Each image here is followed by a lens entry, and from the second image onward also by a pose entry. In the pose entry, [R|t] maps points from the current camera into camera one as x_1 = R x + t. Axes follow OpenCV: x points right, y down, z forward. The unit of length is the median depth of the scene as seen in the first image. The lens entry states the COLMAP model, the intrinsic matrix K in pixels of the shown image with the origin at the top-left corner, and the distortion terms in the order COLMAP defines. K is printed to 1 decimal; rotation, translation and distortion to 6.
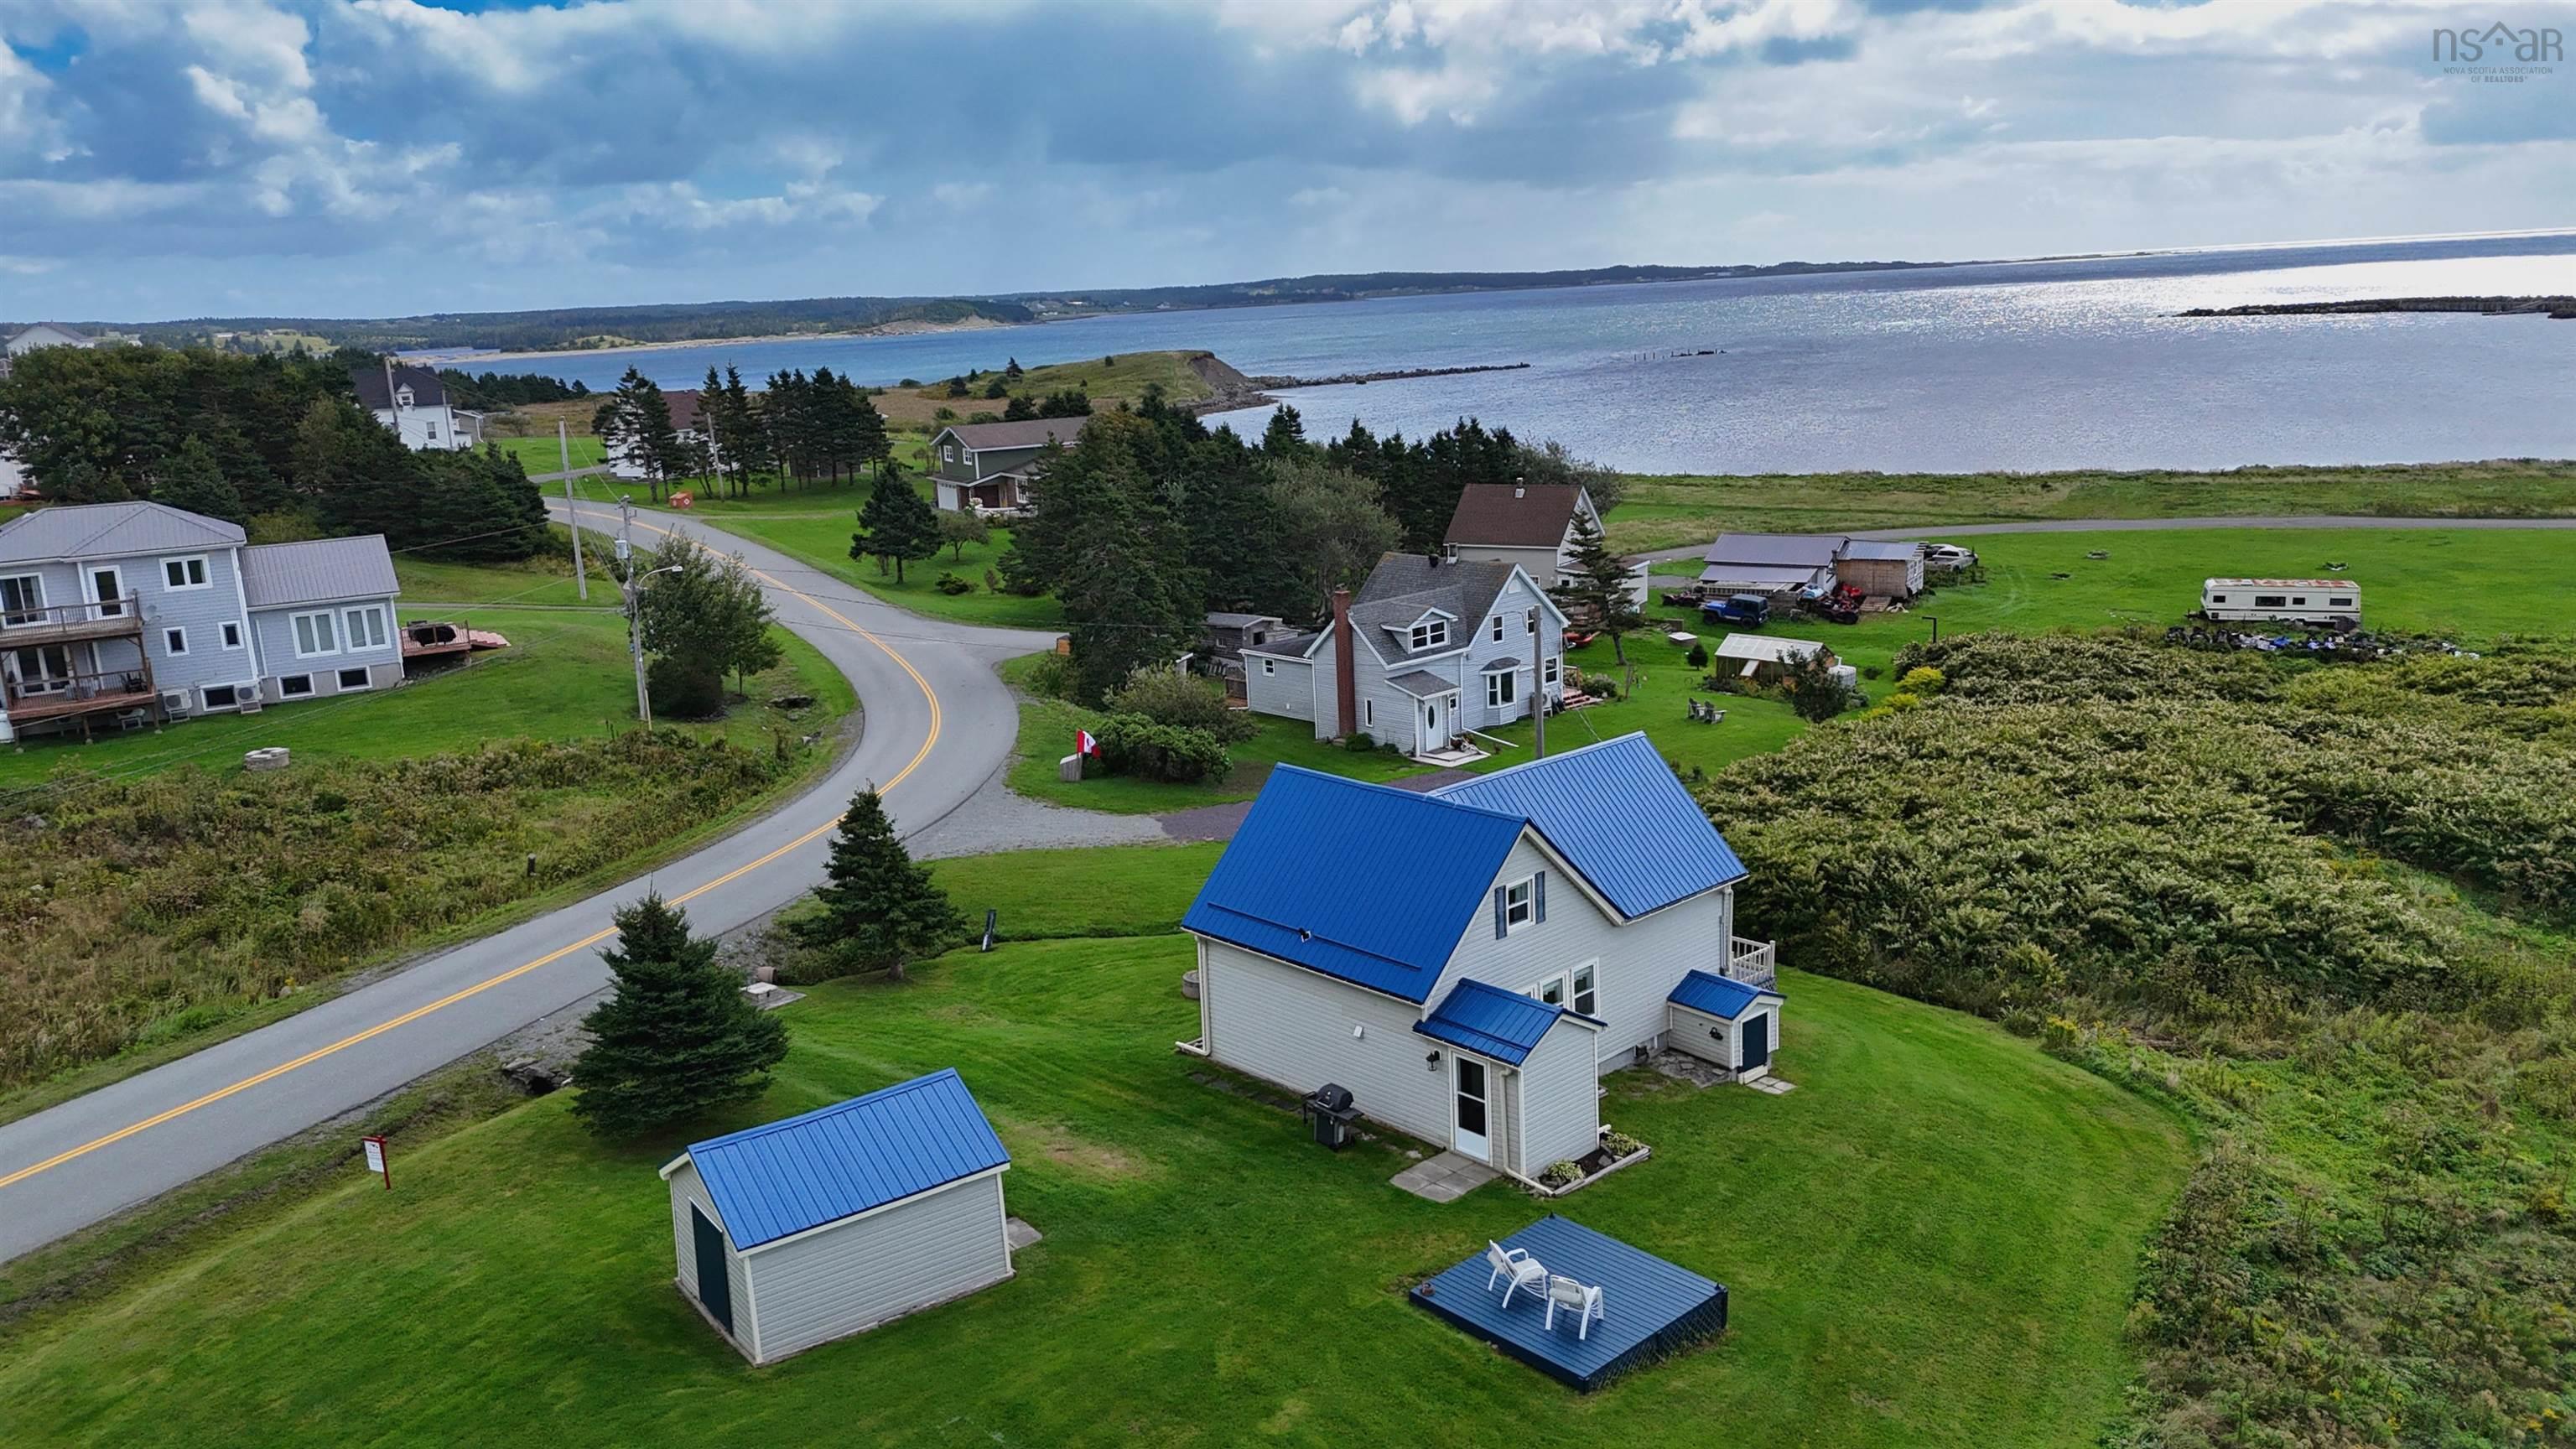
lens RADIAL K [[1883.4, 0, 1288.0], [0, 1883.4, 724.5], [0, 0, 1]] dist [0.069280, -0.062476]
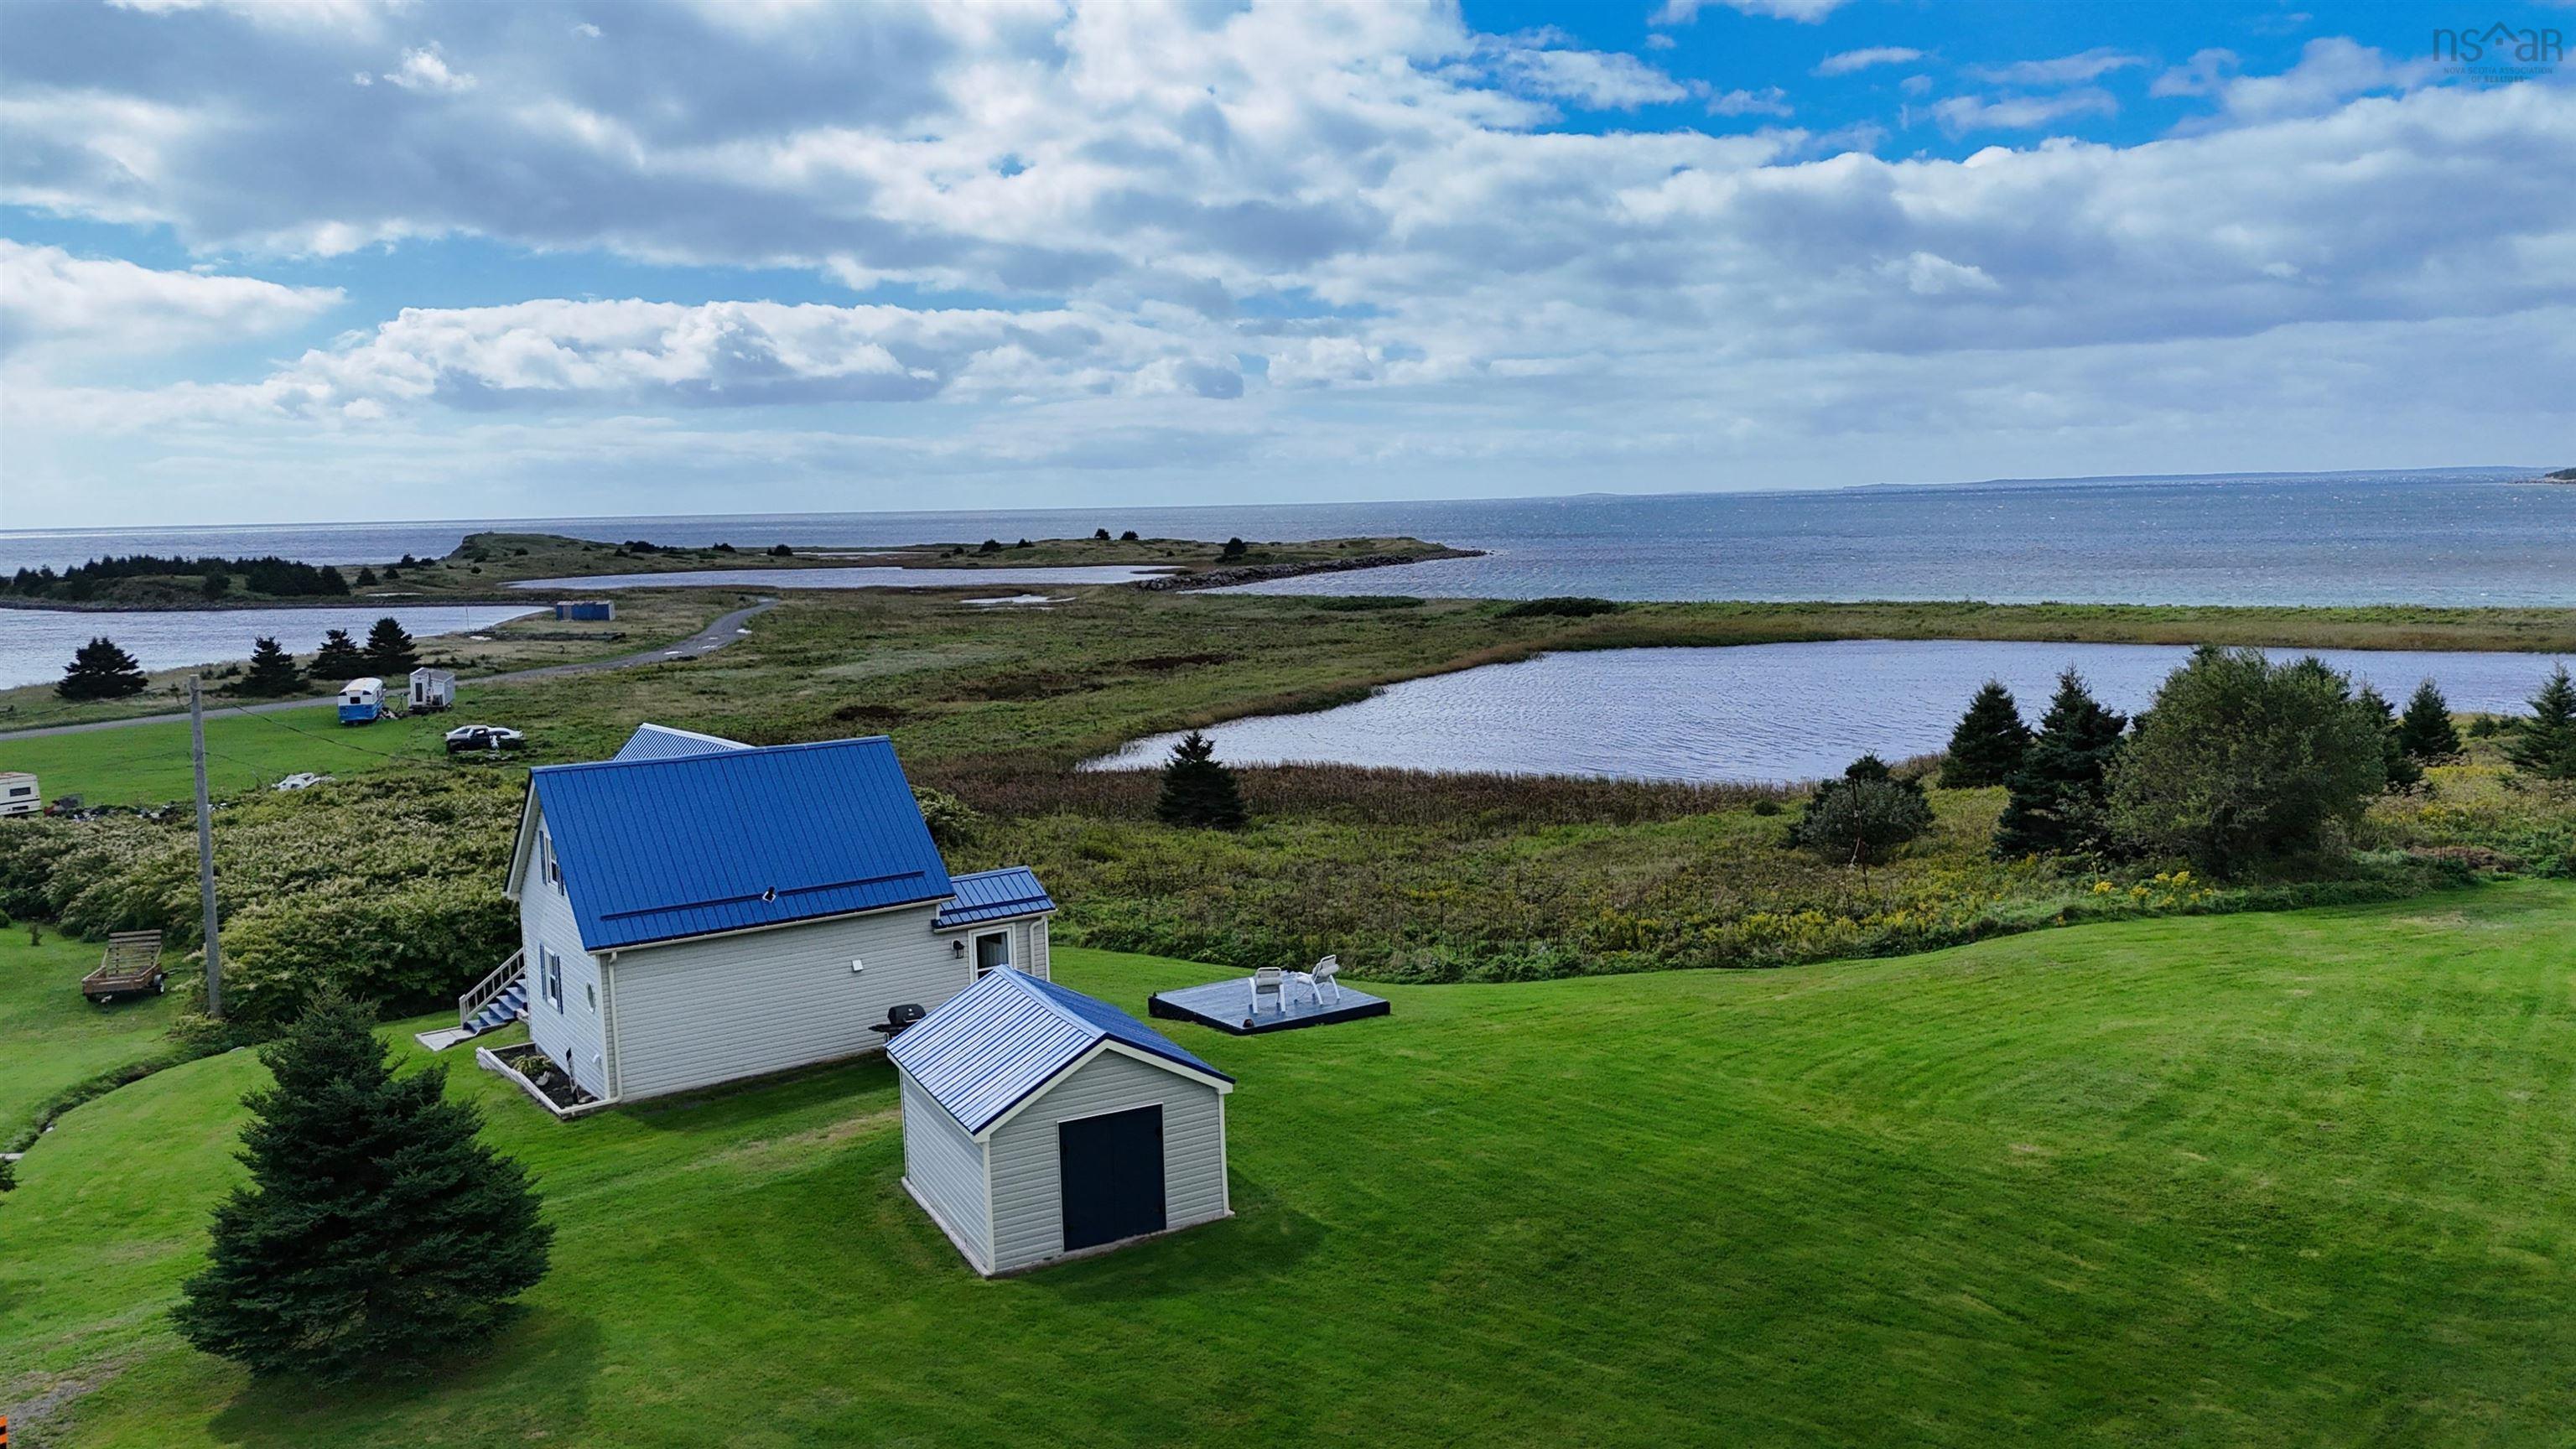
lens RADIAL K [[1883.4, 0, 1288.0], [0, 1883.4, 724.5], [0, 0, 1]] dist [0.069280, -0.062476]
pose [[0.154286, -0.074214, 0.985235, -0.893907], [0.239464, 0.970253, 0.035586, 0.058165], [-0.958568, 0.230438, 0.167468, 0.582473]]
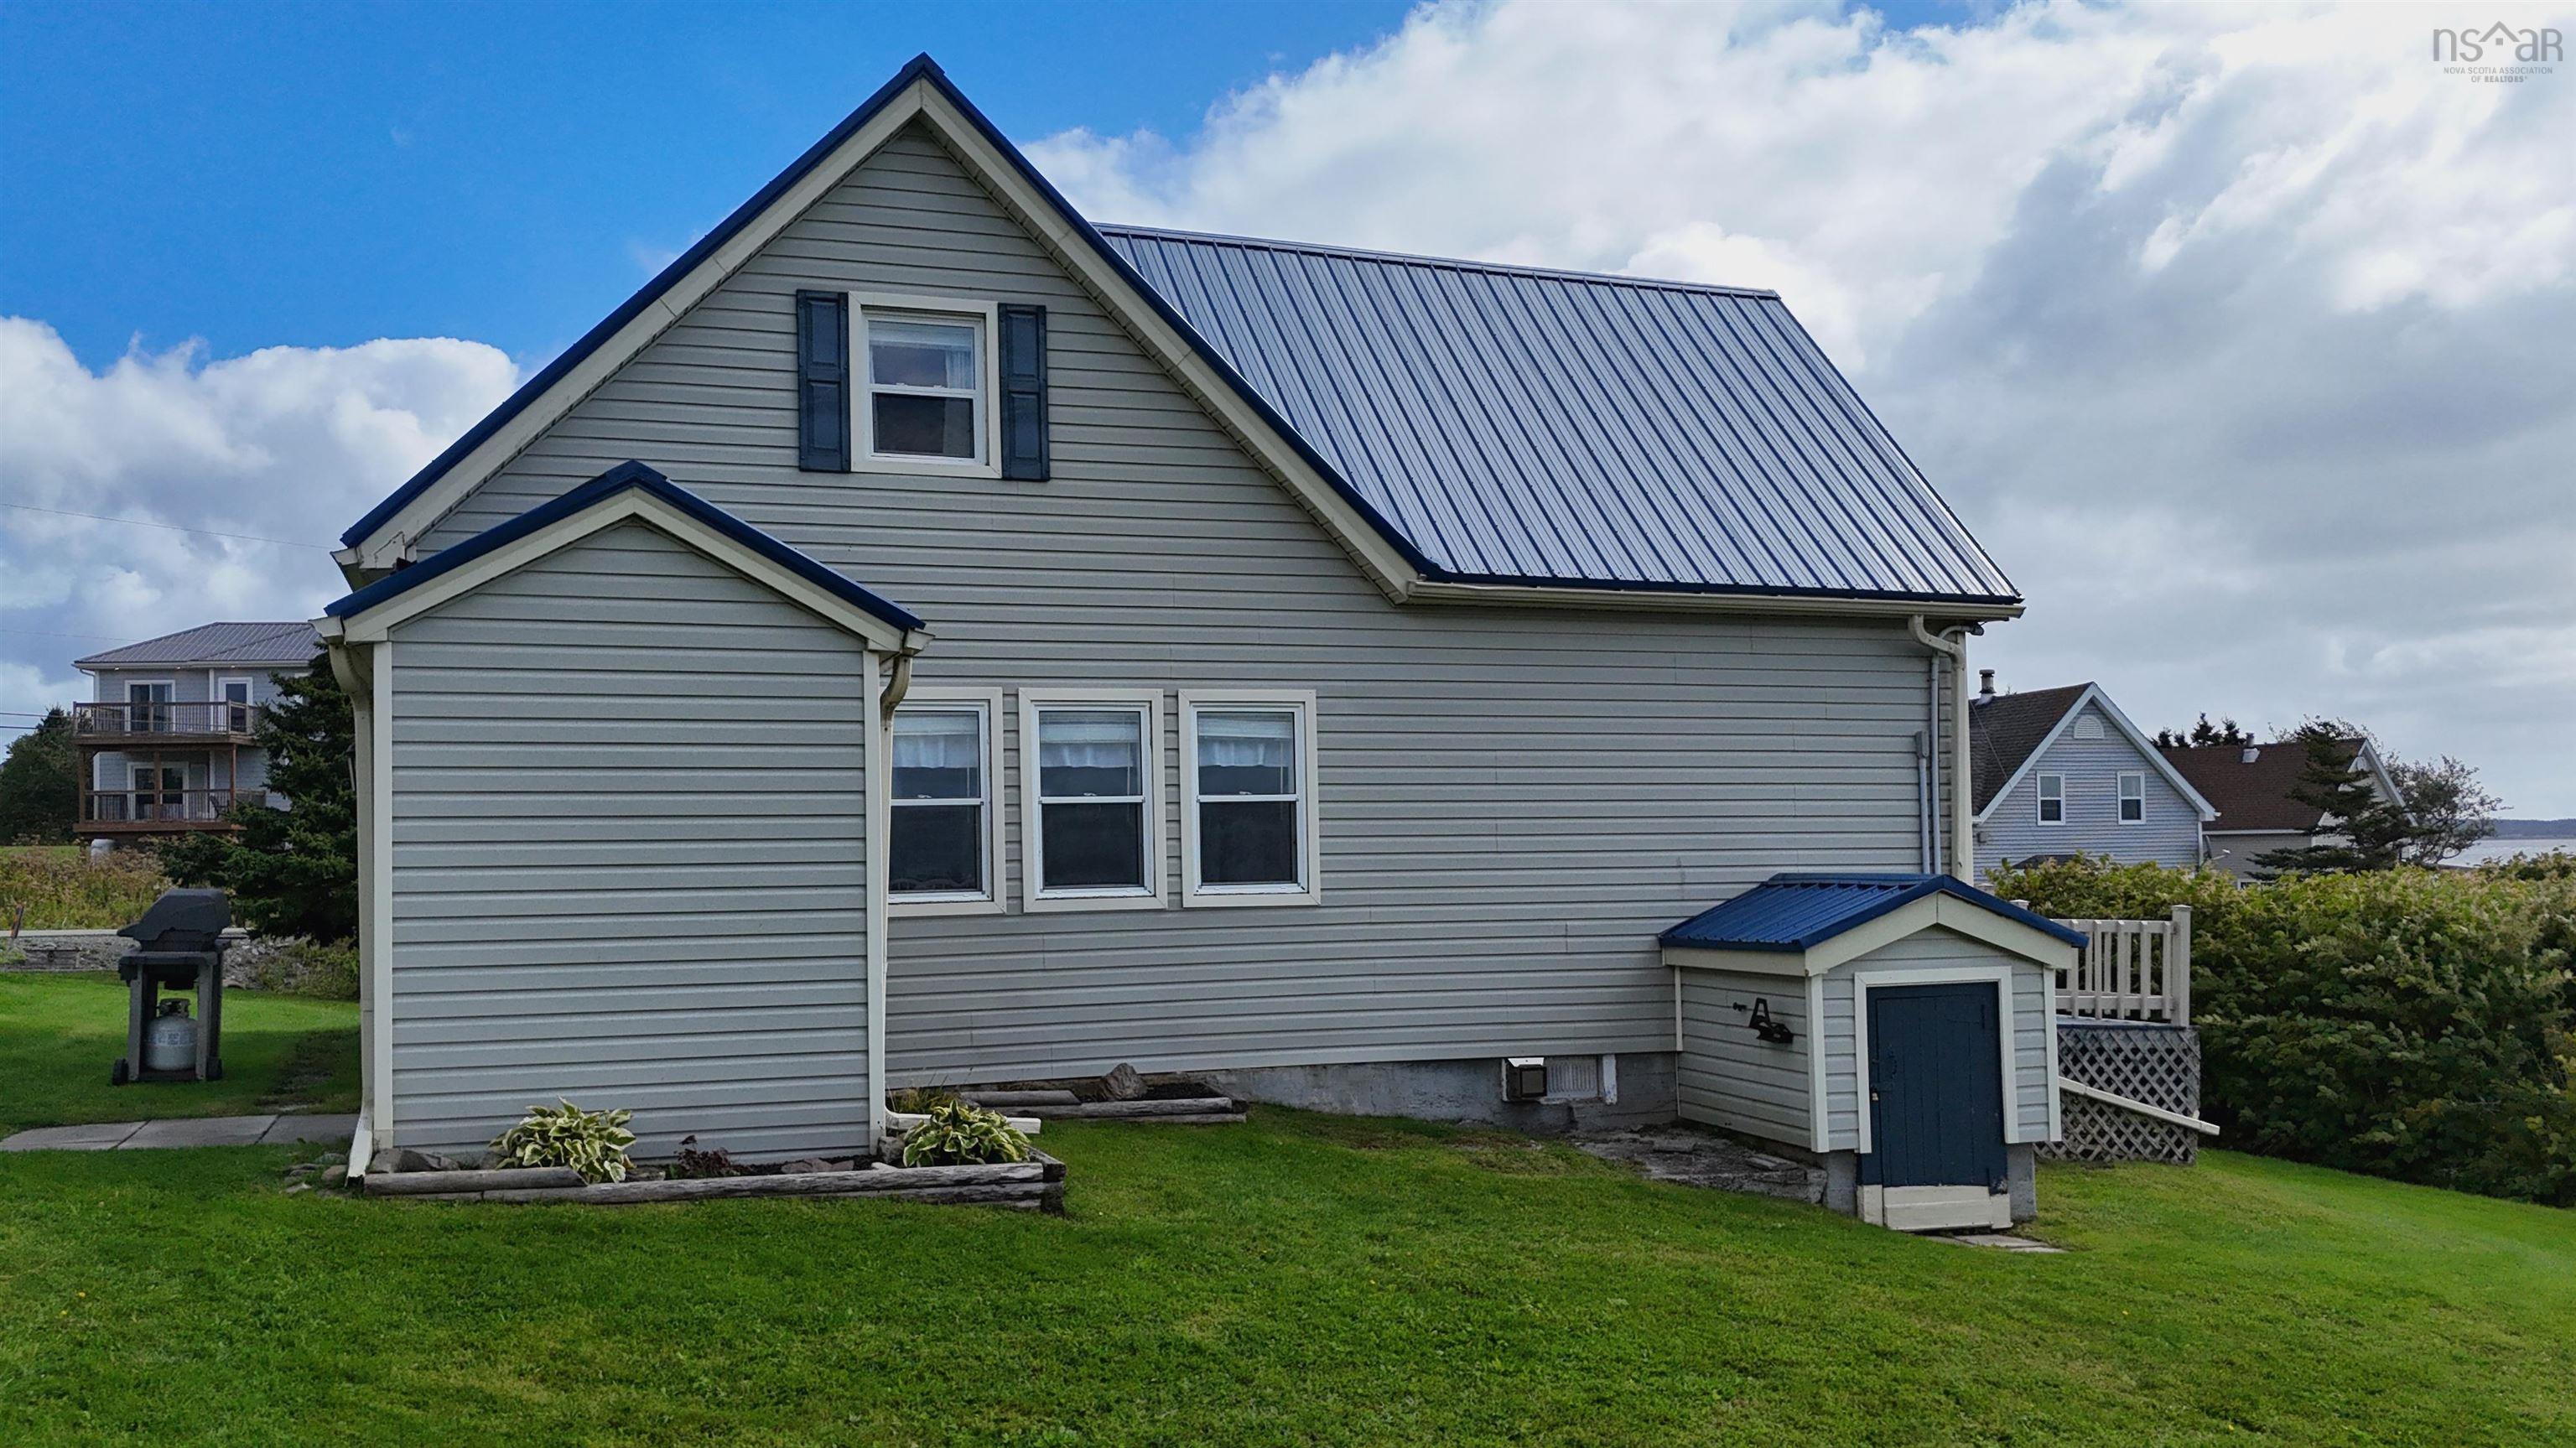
lens RADIAL K [[1976.4, 0, 1239.4], [0, 1976.4, 791.2], [0, 0, 1]] dist [0.137766, -0.073156]
pose [[0.904277, 0.012881, -0.426752, 0.302056], [-0.118282, 0.967979, -0.221420, 0.220270], [0.410235, 0.250702, 0.876844, 0.759110]]
